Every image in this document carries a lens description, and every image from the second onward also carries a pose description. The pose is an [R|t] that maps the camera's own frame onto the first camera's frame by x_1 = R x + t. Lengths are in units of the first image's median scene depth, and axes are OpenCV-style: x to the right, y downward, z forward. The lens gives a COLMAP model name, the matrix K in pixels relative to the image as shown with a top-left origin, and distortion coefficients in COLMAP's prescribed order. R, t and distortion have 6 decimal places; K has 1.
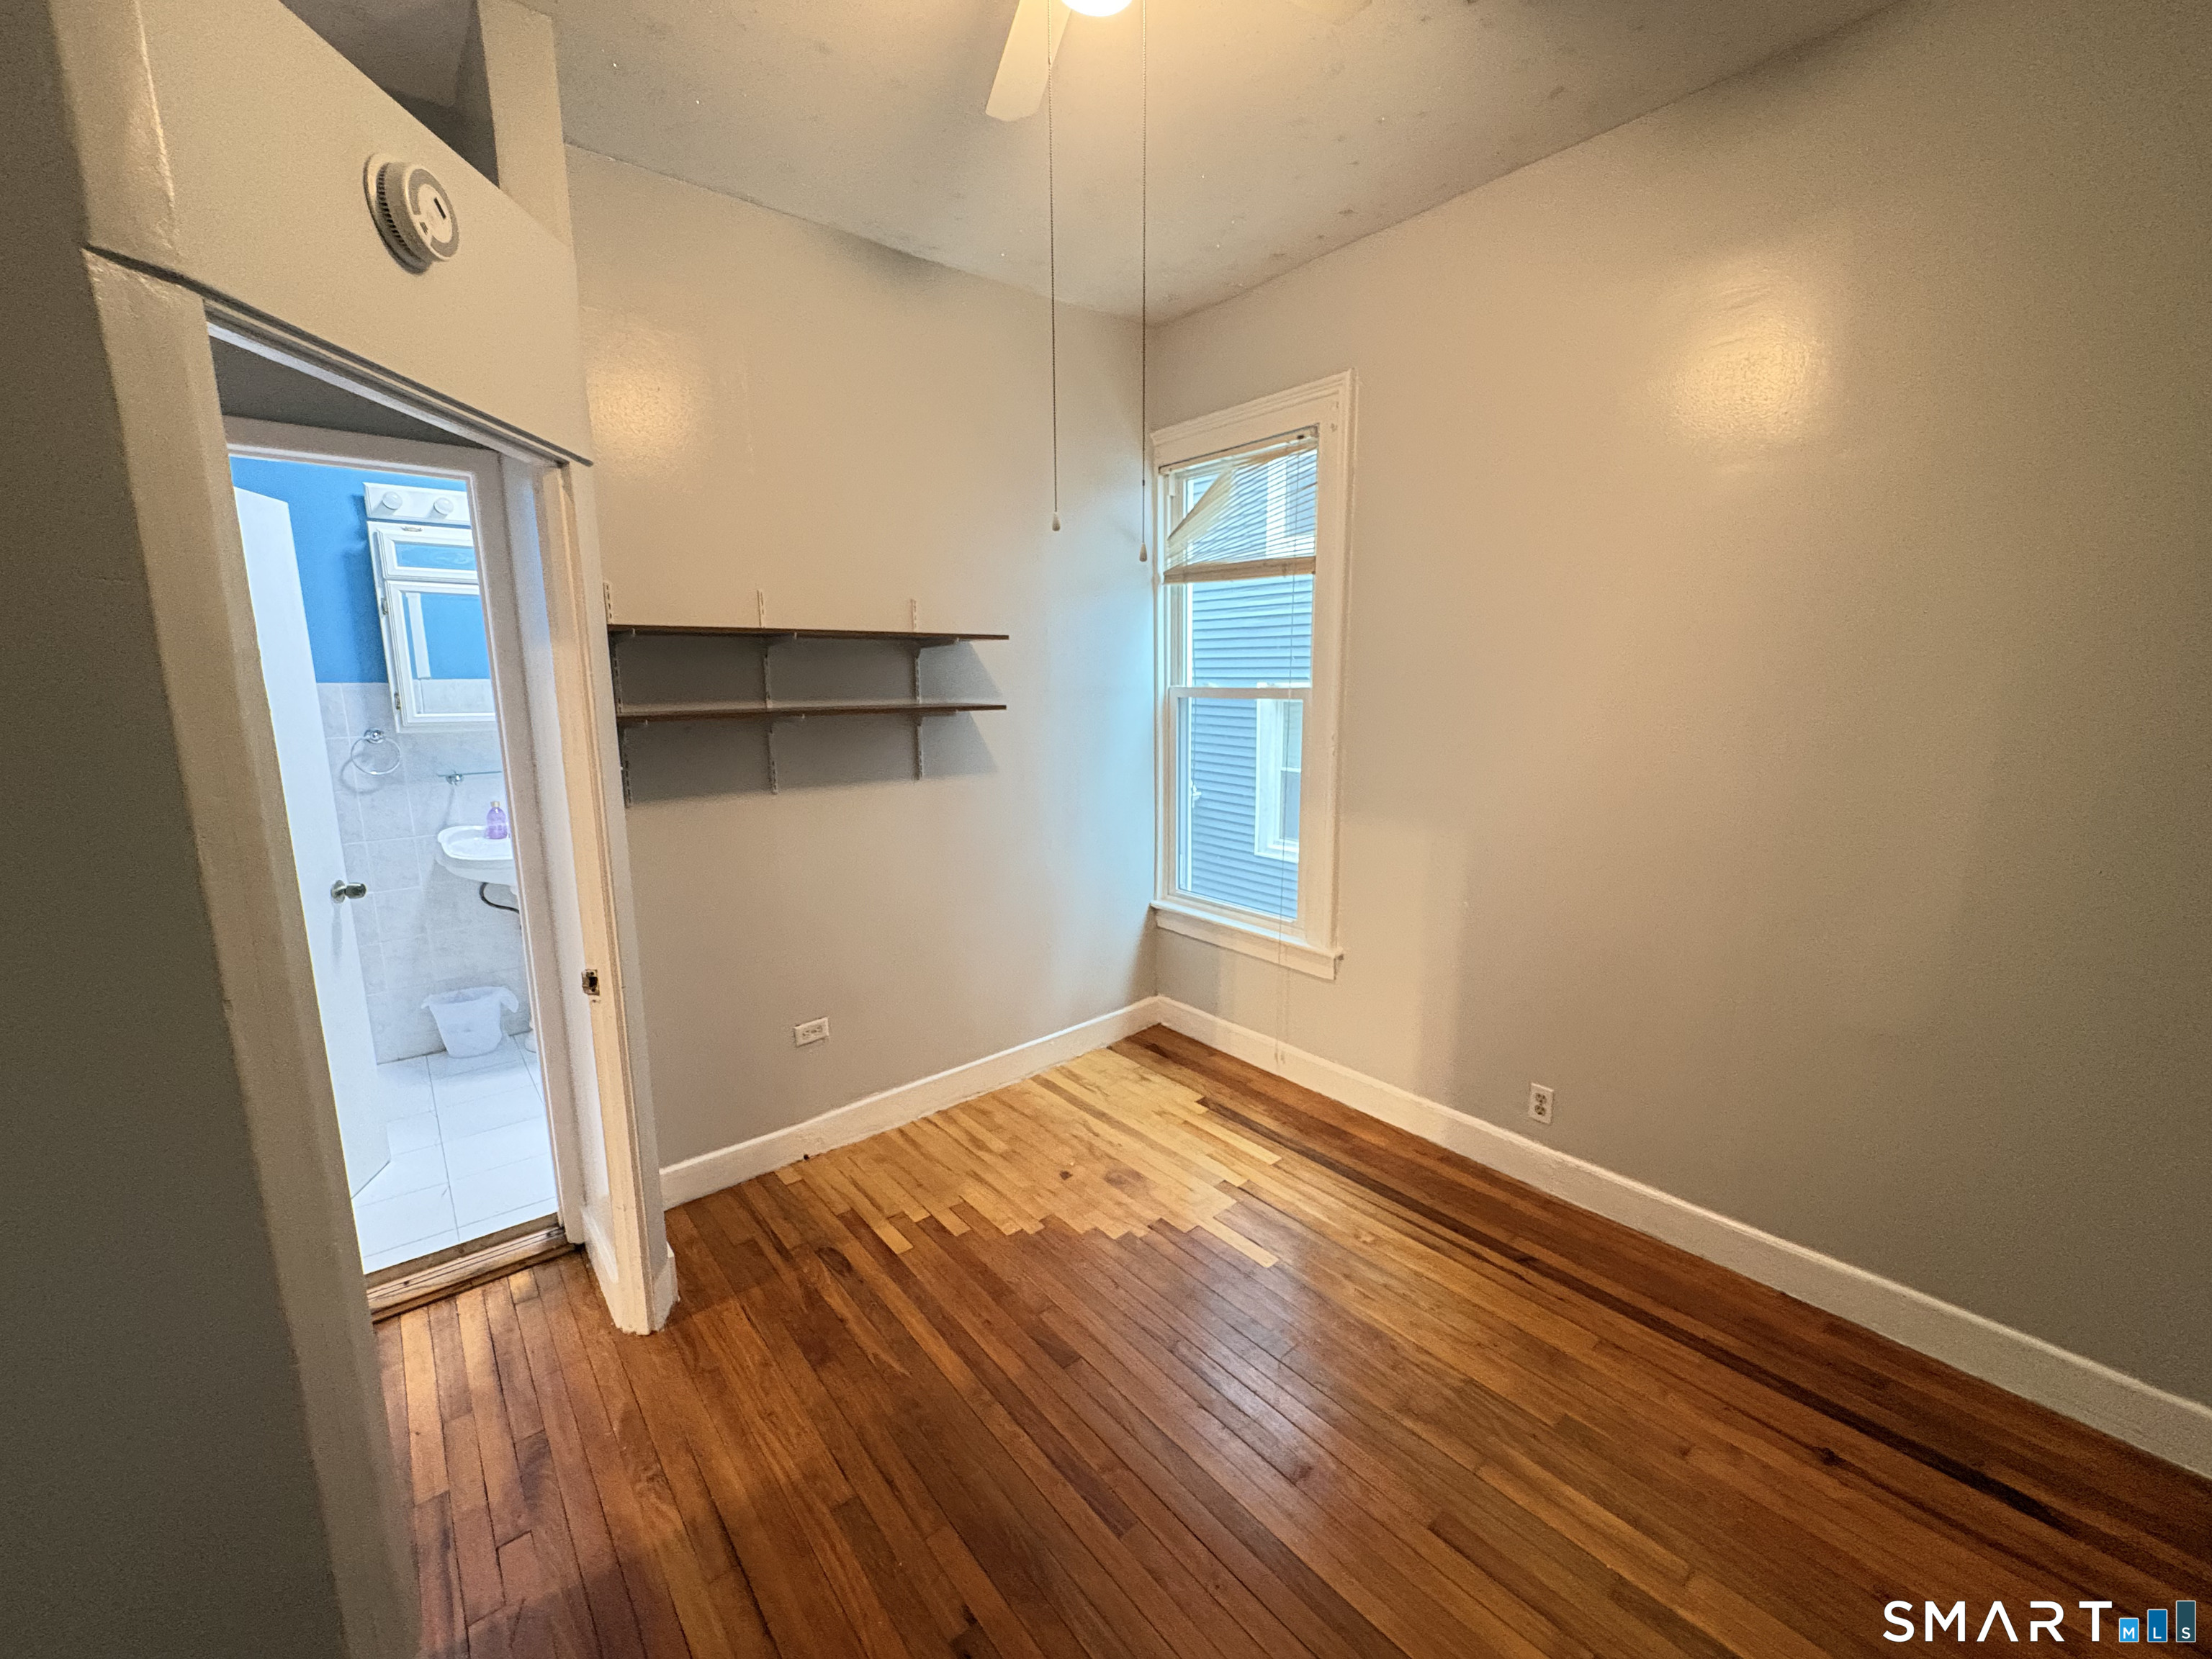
lens RADIAL K [[884.0, 0, 1108.3], [0, 884.0, 827.1], [0, 0, 1]] dist [-0.000587, -0.000090]
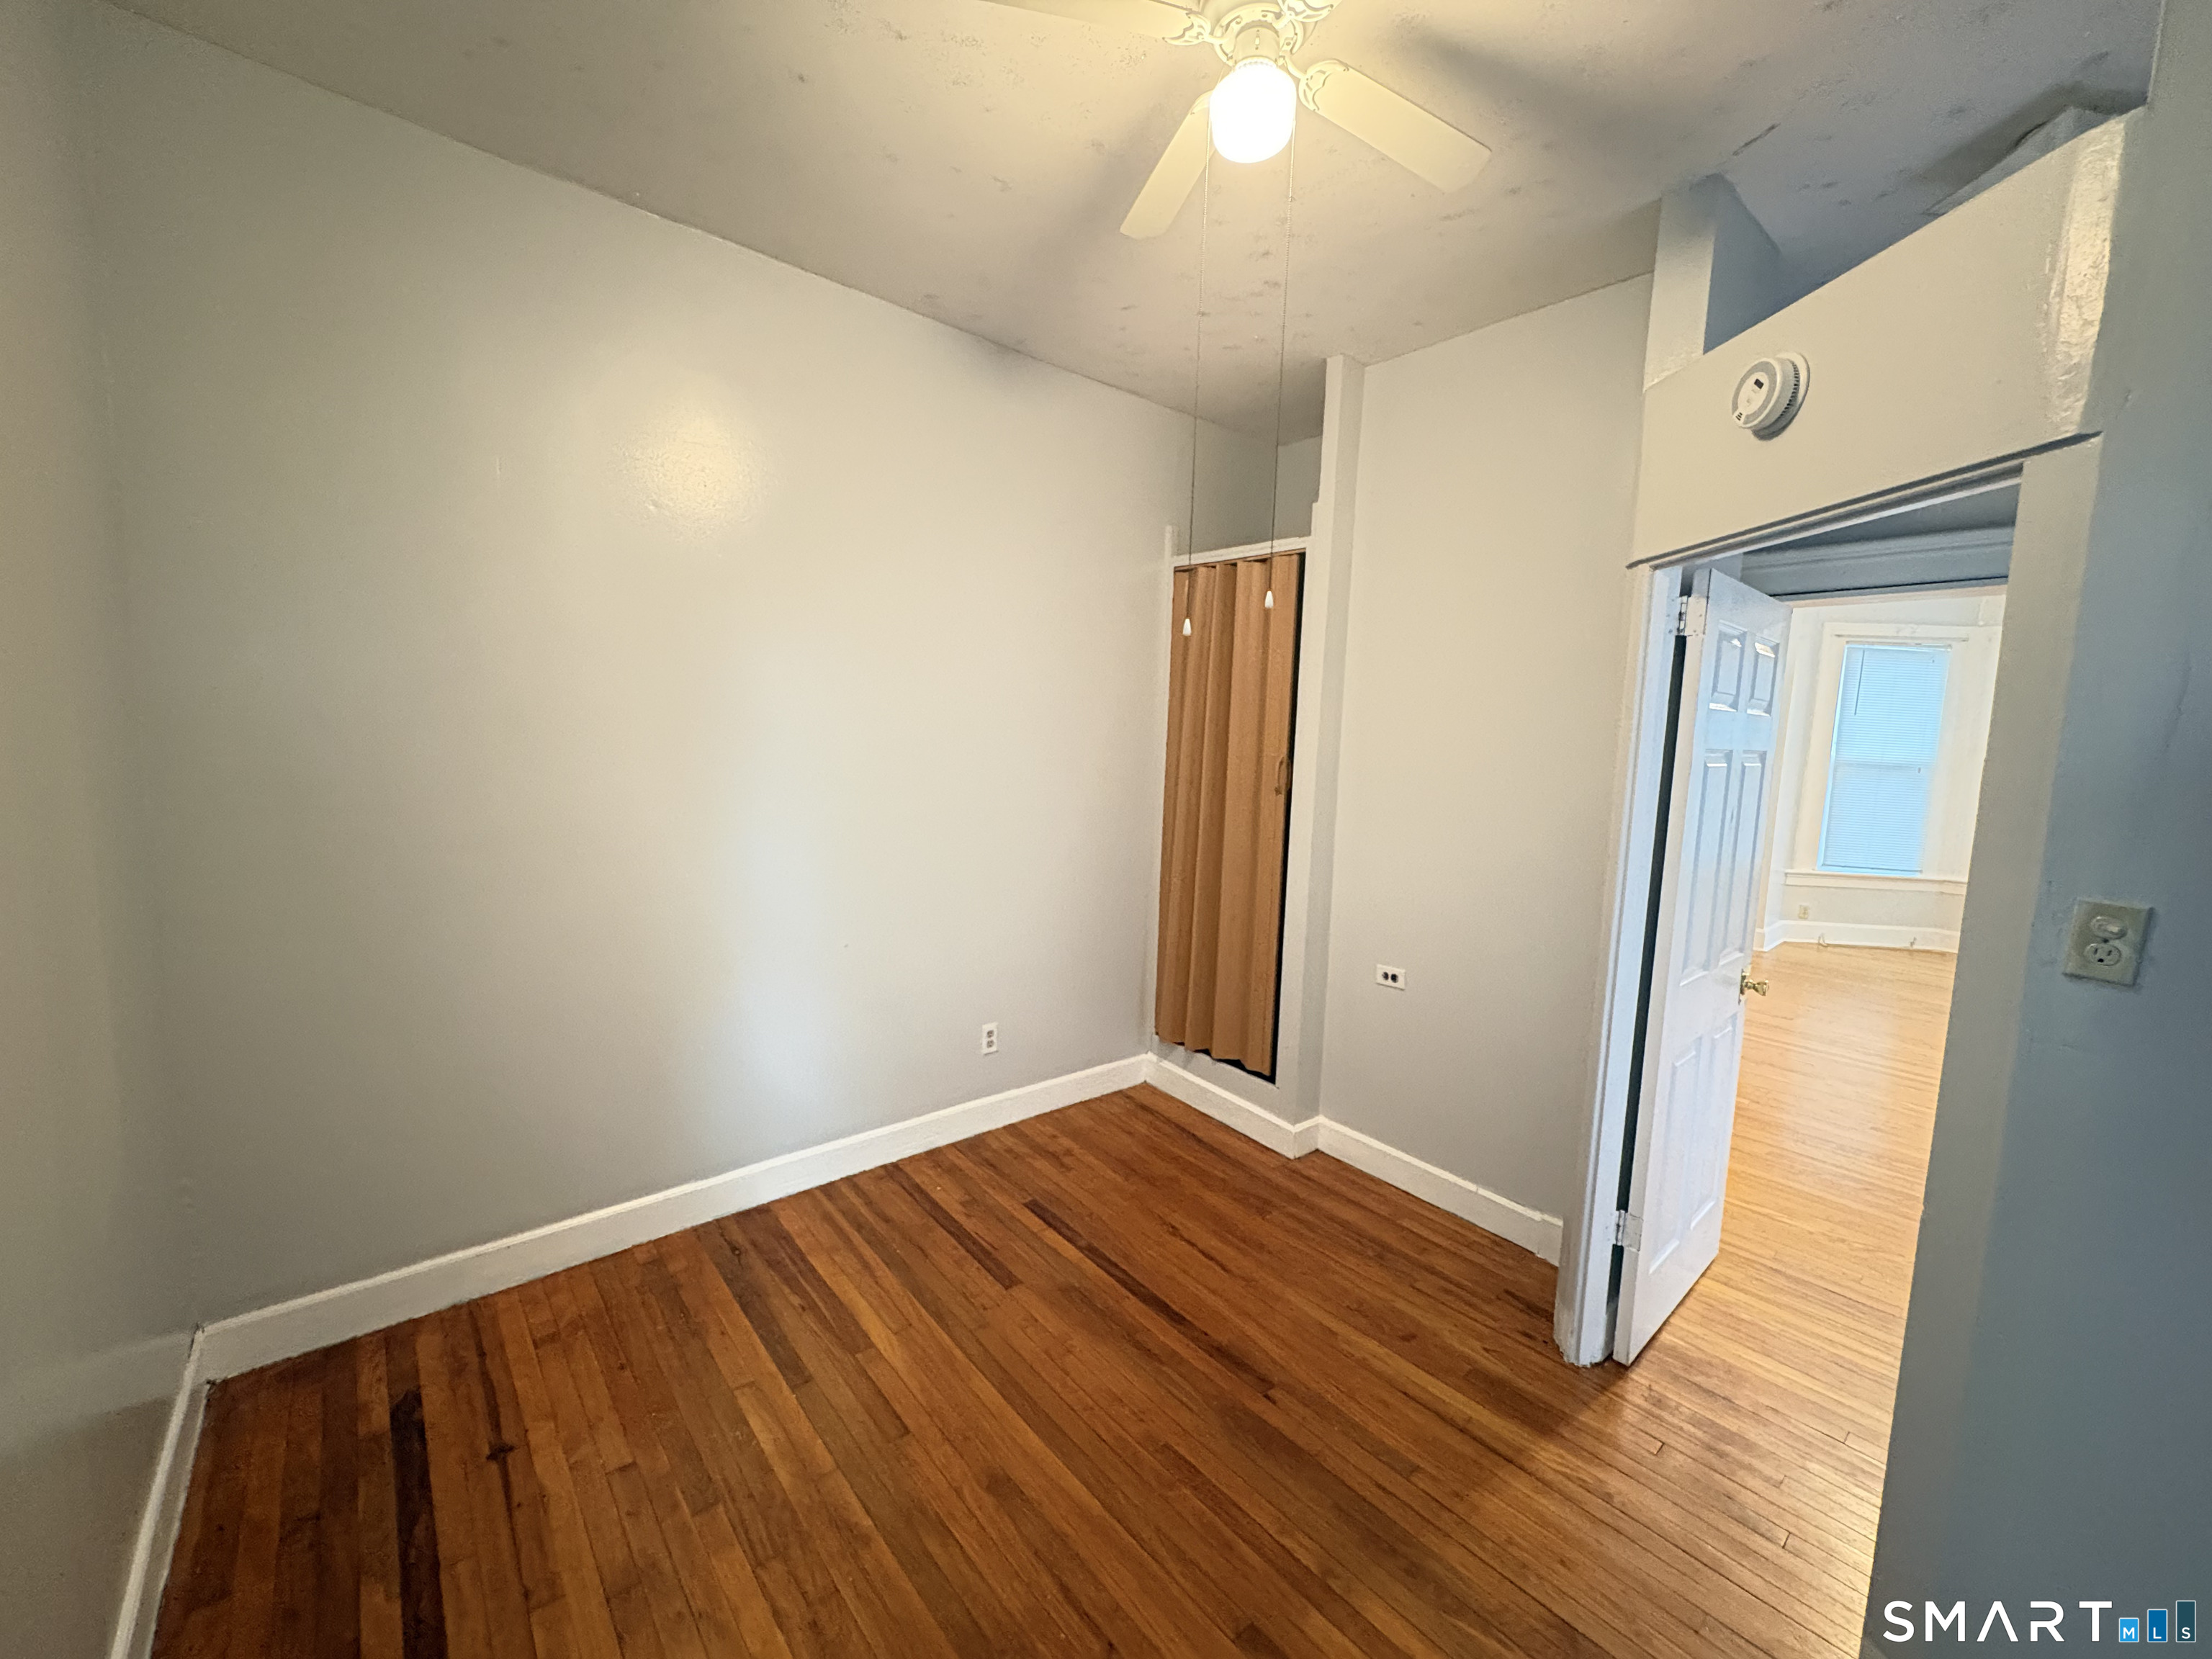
lens RADIAL K [[884.0, 0, 1105.8], [0, 884.0, 823.8], [0, 0, 1]] dist [-0.000587, -0.000090]
pose [[-0.999601, -0.027338, -0.007044, 0.120582], [-0.028222, 0.961534, 0.273231, -0.319233], [-0.000697, 0.273321, -0.961923, 1.816055]]
